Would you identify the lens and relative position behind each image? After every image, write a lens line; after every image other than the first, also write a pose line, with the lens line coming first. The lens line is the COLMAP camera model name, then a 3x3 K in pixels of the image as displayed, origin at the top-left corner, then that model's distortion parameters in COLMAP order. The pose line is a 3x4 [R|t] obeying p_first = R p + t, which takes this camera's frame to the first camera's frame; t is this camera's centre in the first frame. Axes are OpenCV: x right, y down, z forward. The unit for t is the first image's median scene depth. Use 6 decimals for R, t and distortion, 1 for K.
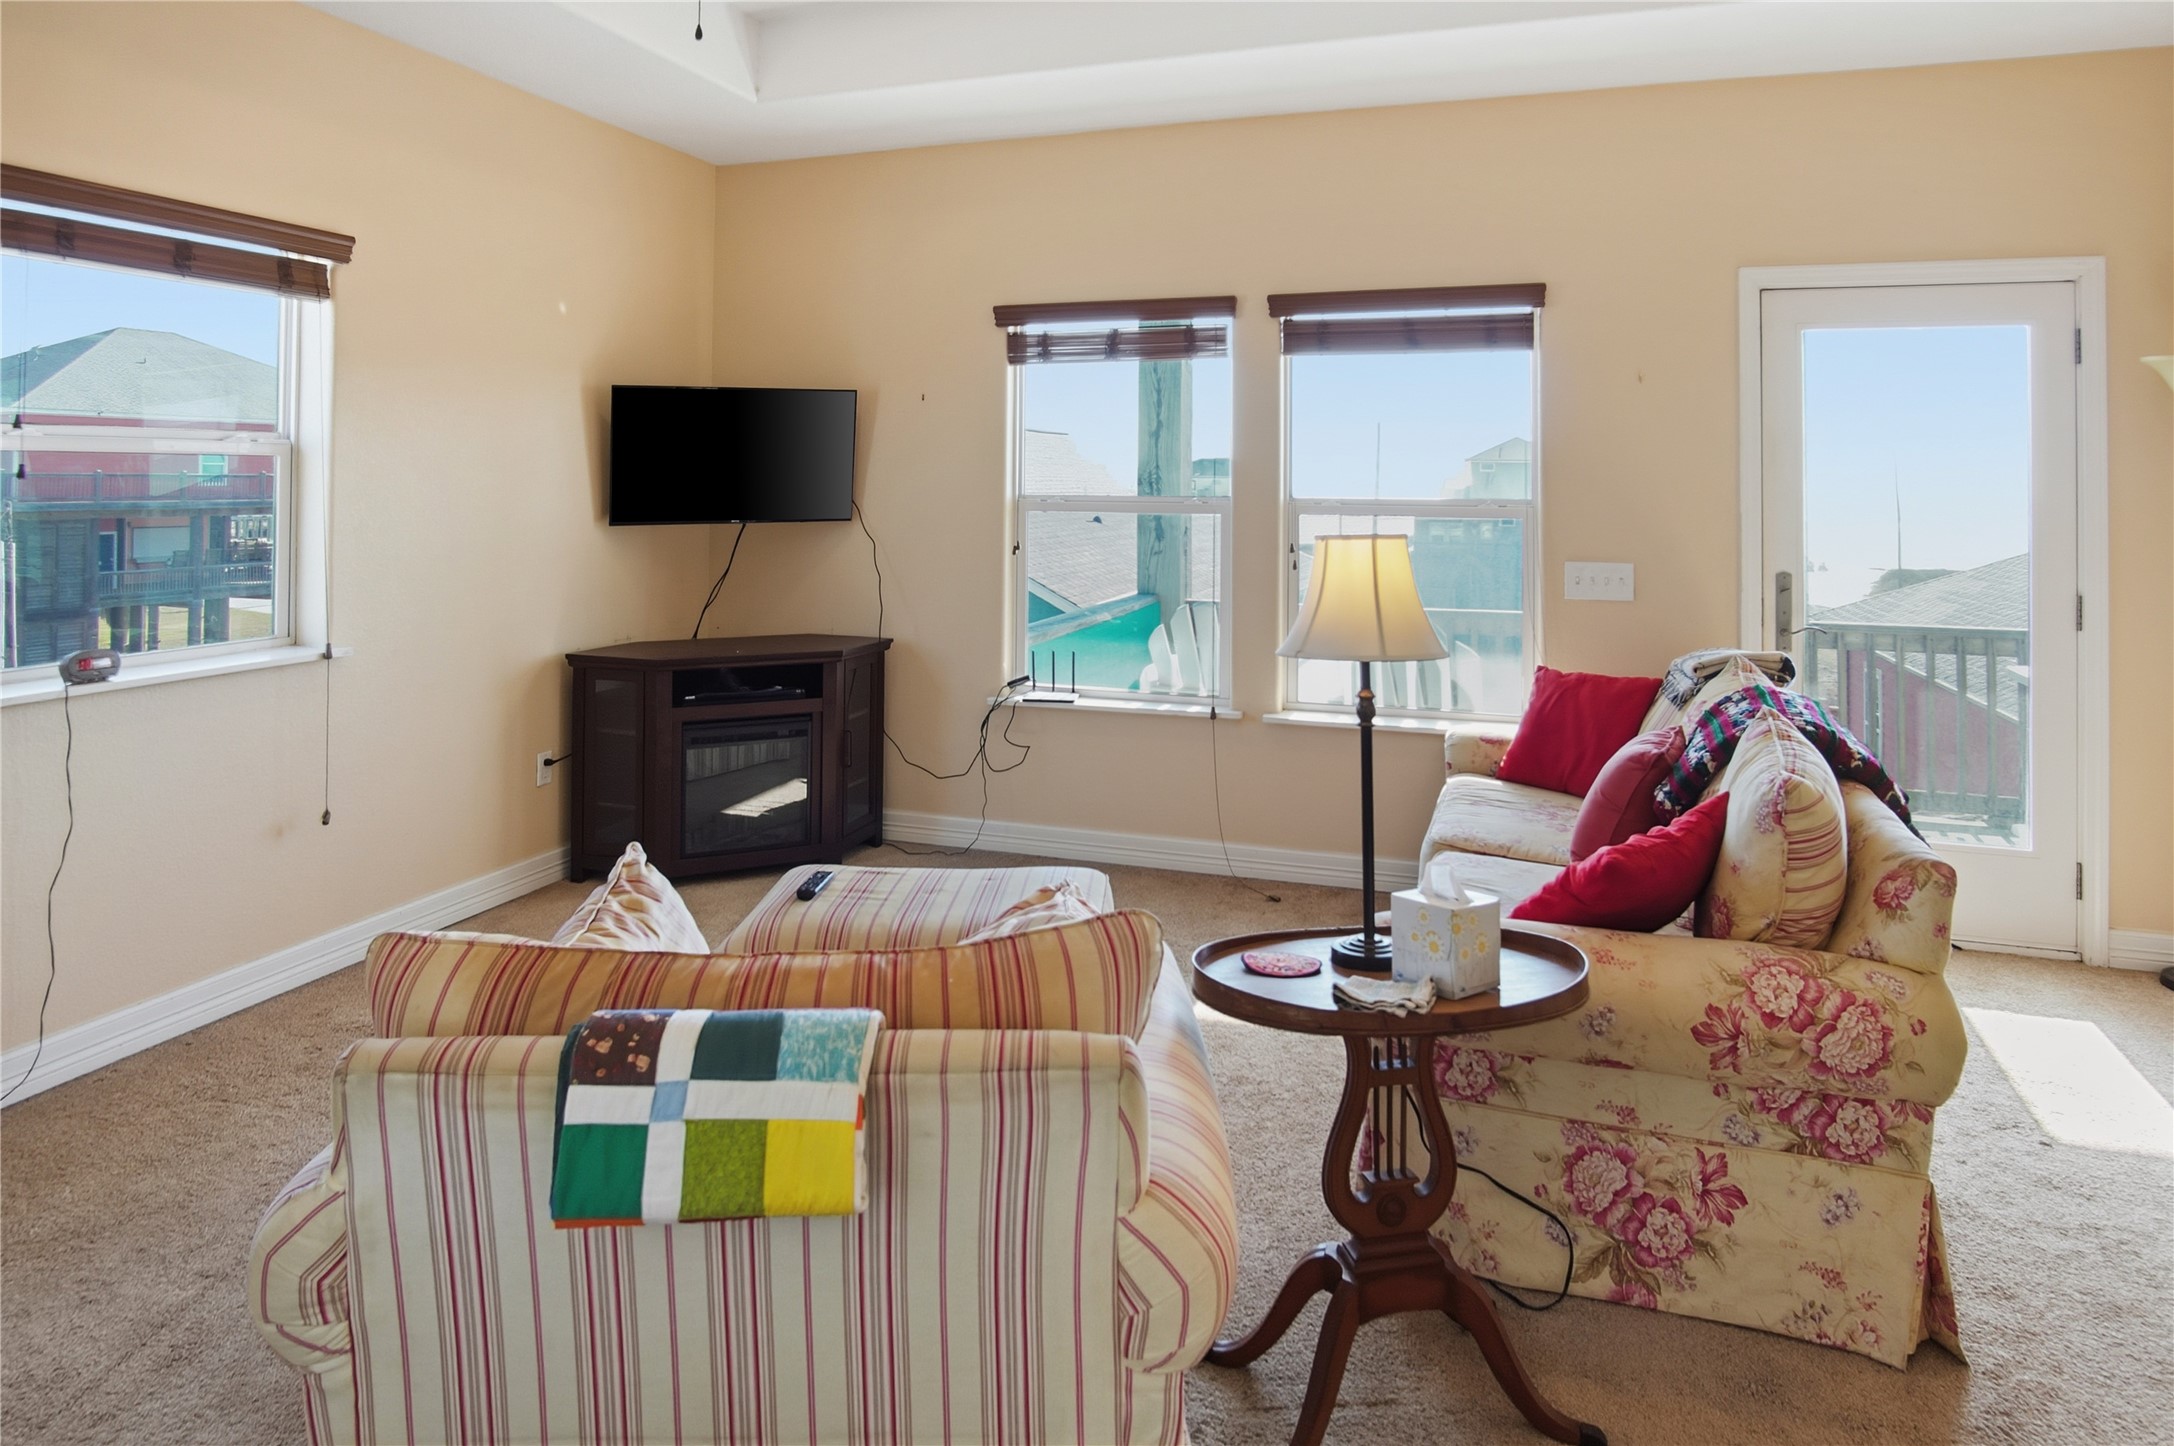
lens RADIAL K [[1273.1, 0, 1086.3], [0, 1273.1, 470.3], [0, 0, 1]] dist [-0.017714, 0.001099]
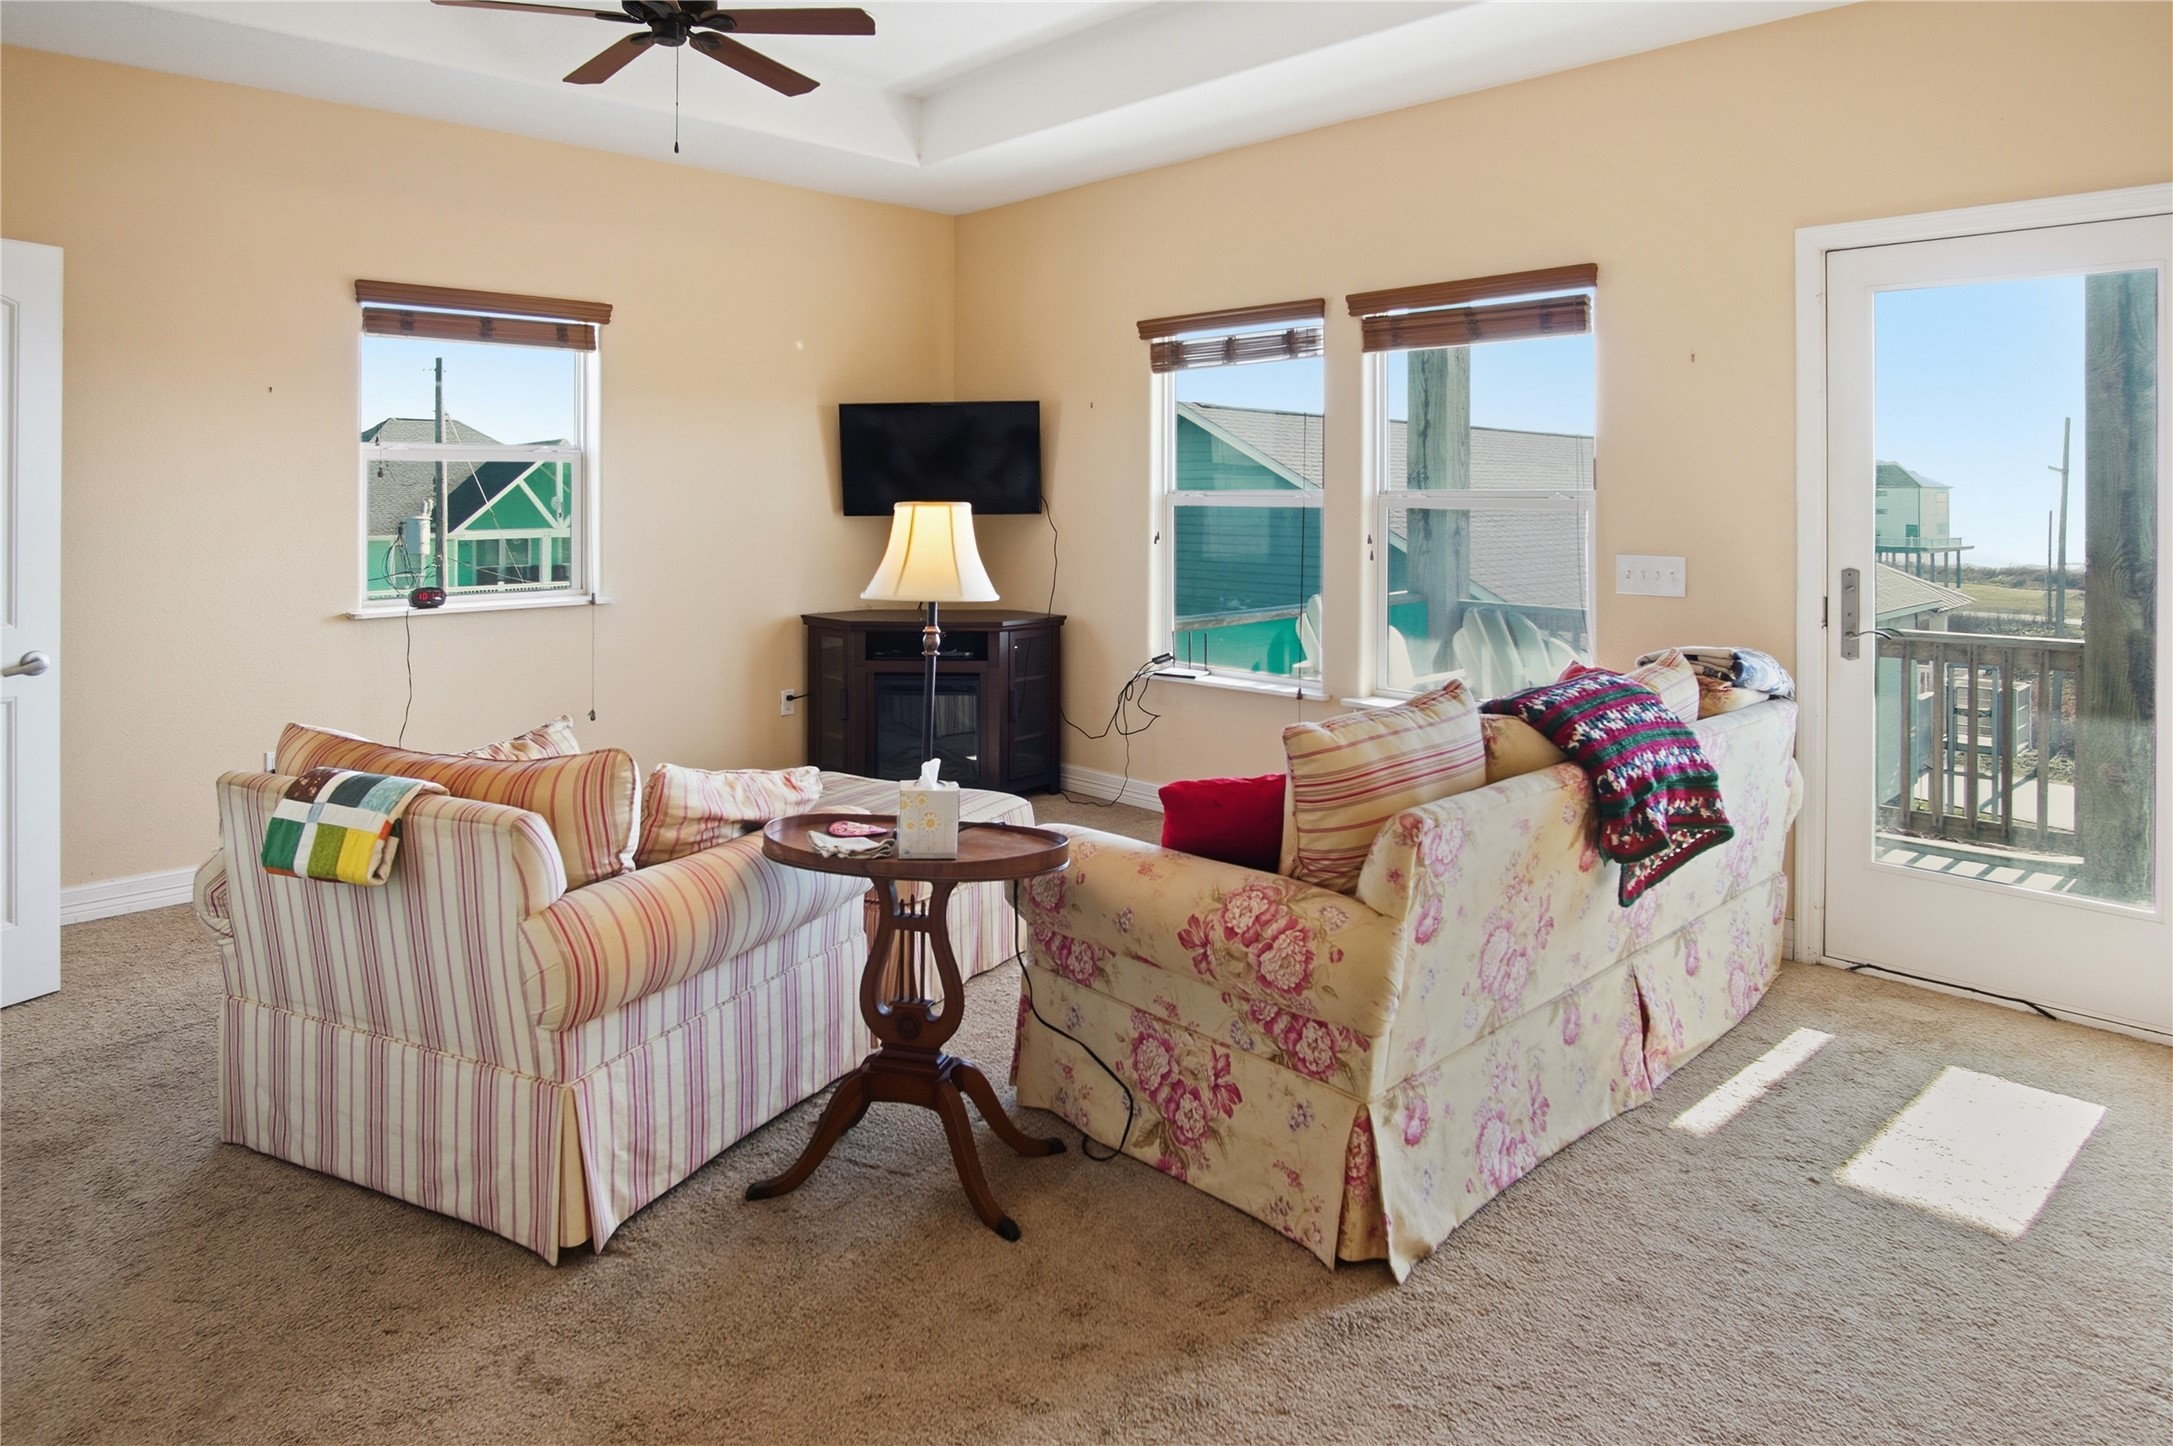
lens RADIAL K [[1271.3, 0, 1081.9], [0, 1271.3, 508.0], [0, 0, 1]] dist [-0.016164, -0.001315]
pose [[0.898169, 0.000383, -0.439651, 0.860471], [0.008248, 0.999809, 0.017720, 0.033755], [0.439574, -0.019541, 0.897994, -0.059115]]
